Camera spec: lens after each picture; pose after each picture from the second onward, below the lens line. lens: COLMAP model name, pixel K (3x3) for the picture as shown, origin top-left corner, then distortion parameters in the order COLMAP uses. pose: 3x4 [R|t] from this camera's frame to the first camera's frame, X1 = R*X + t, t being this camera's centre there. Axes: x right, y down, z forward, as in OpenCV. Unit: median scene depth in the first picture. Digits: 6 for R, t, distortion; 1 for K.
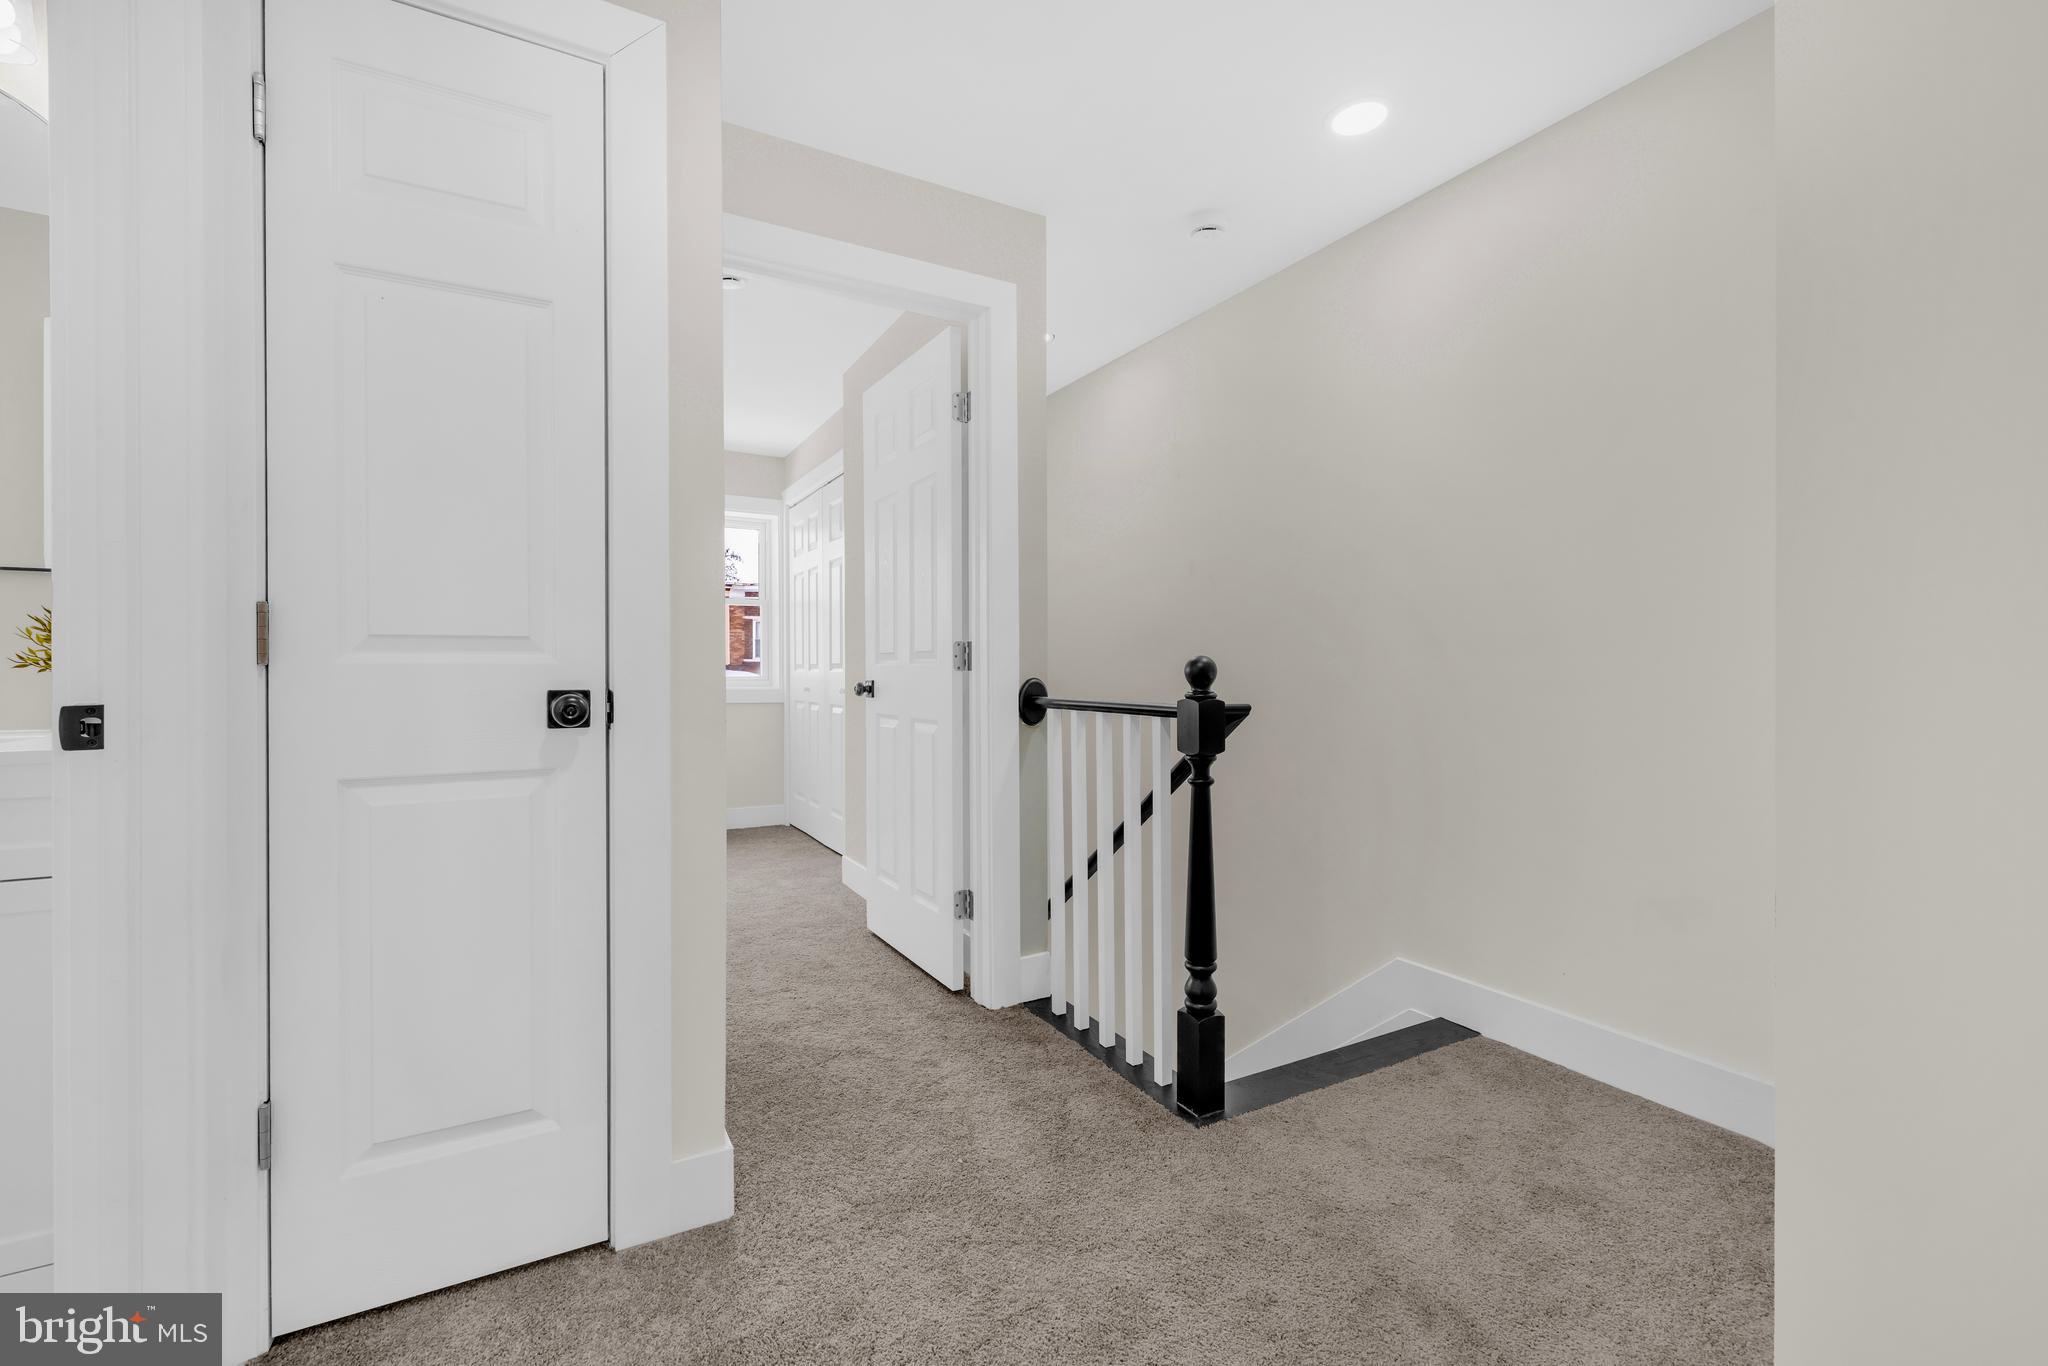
lens RADIAL K [[862.3, 0, 1009.4], [0, 862.3, 670.1], [0, 0, 1]] dist [0.010611, -0.004748]
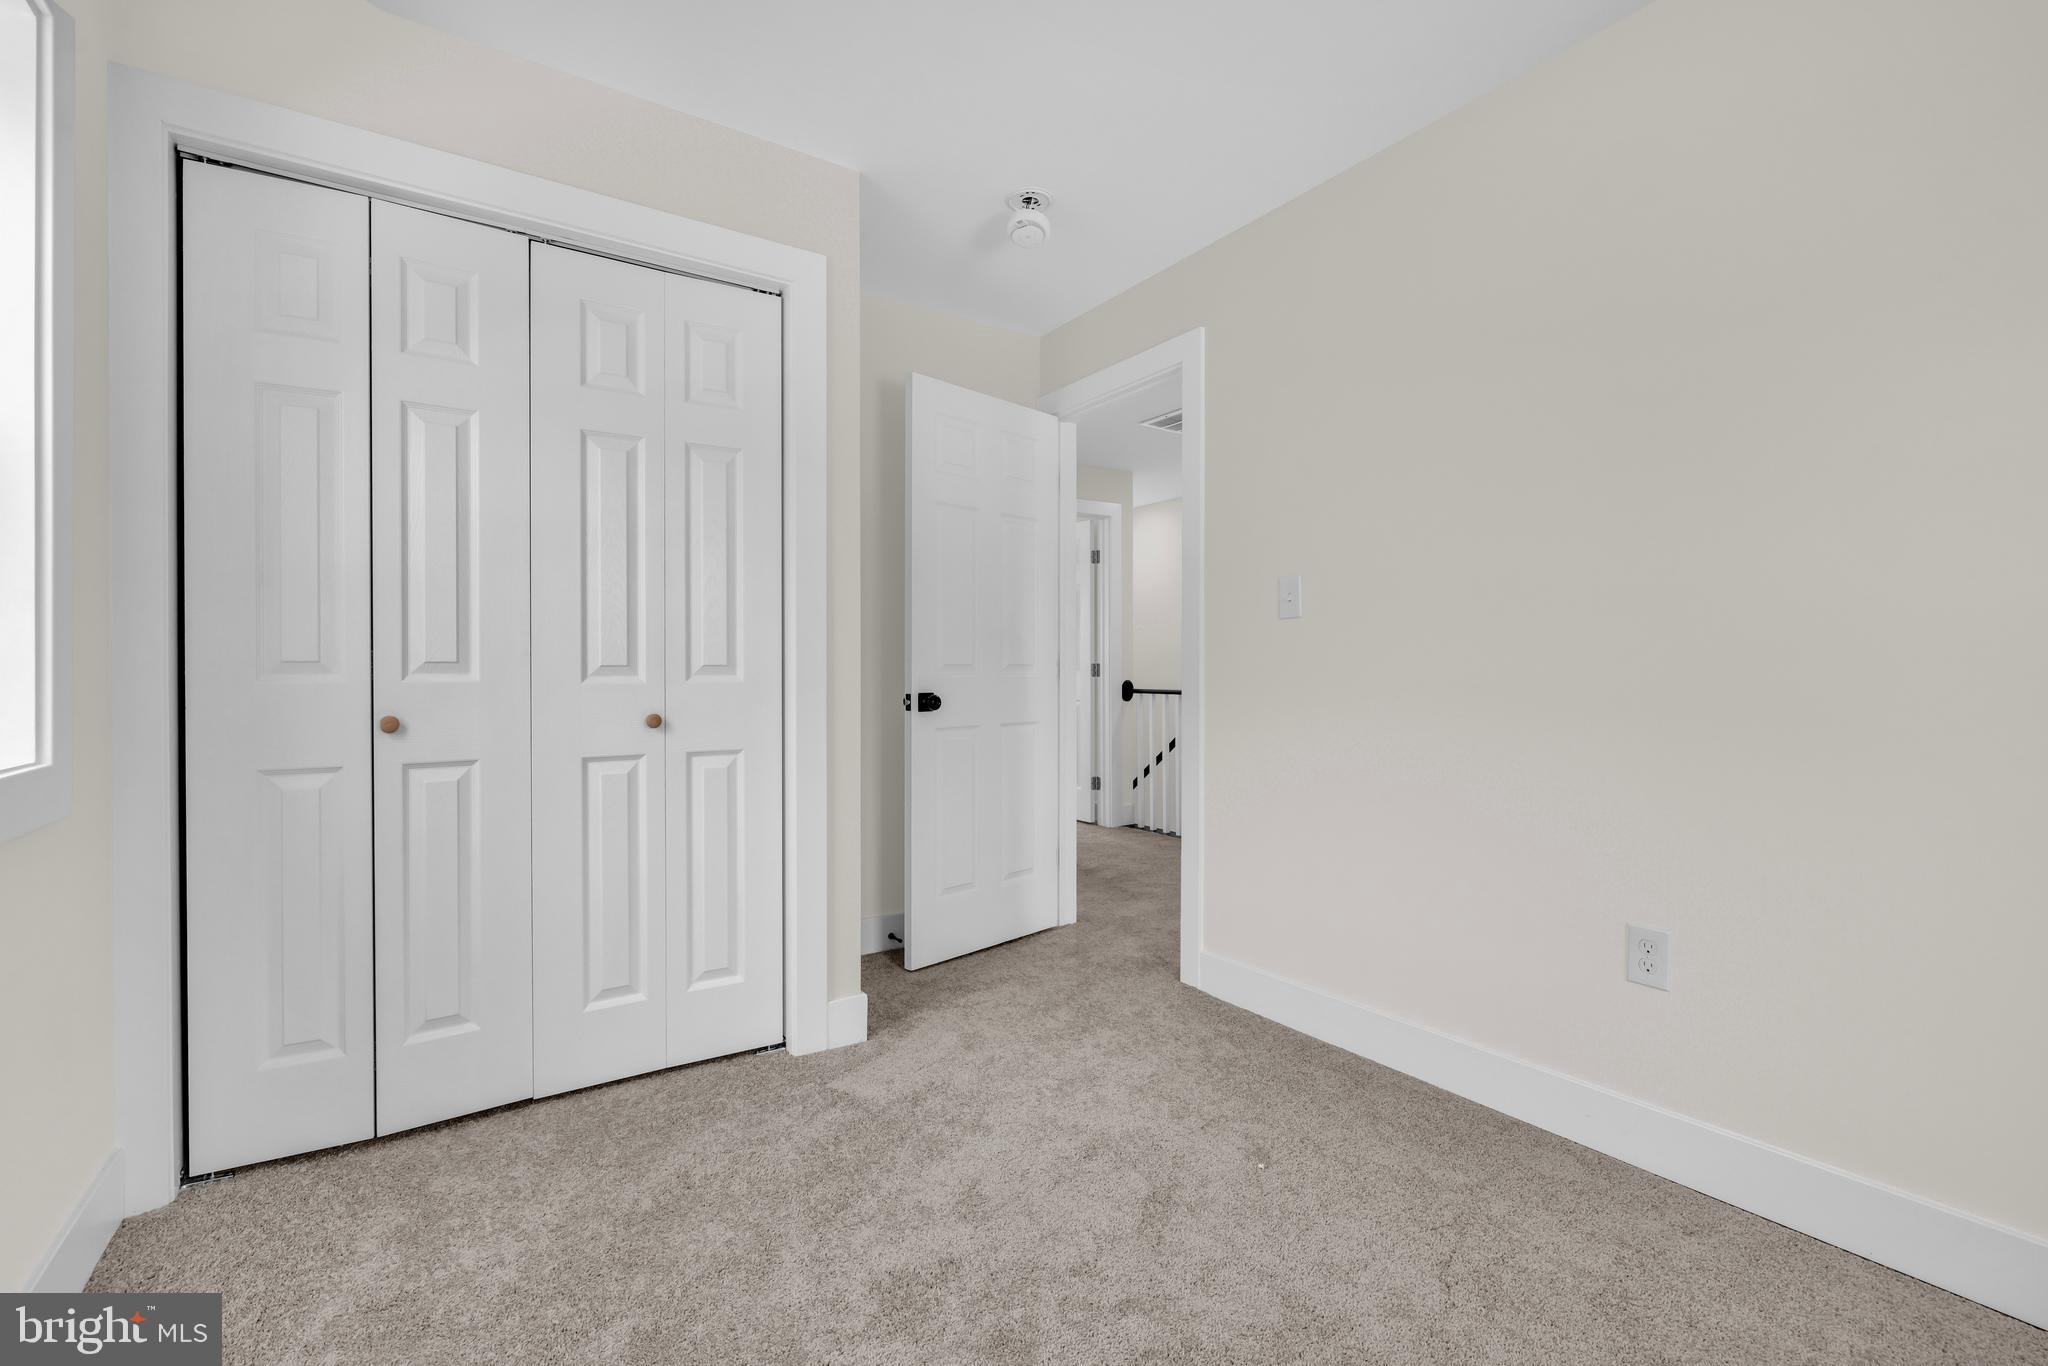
lens RADIAL K [[862.3, 0, 1009.4], [0, 862.3, 670.1], [0, 0, 1]] dist [0.010611, -0.004748]
pose [[0.999123, 0.004036, 0.041684, -0.364144], [-0.004372, 0.999959, 0.007974, -0.032935], [-0.041650, -0.008150, 0.999099, -1.184309]]
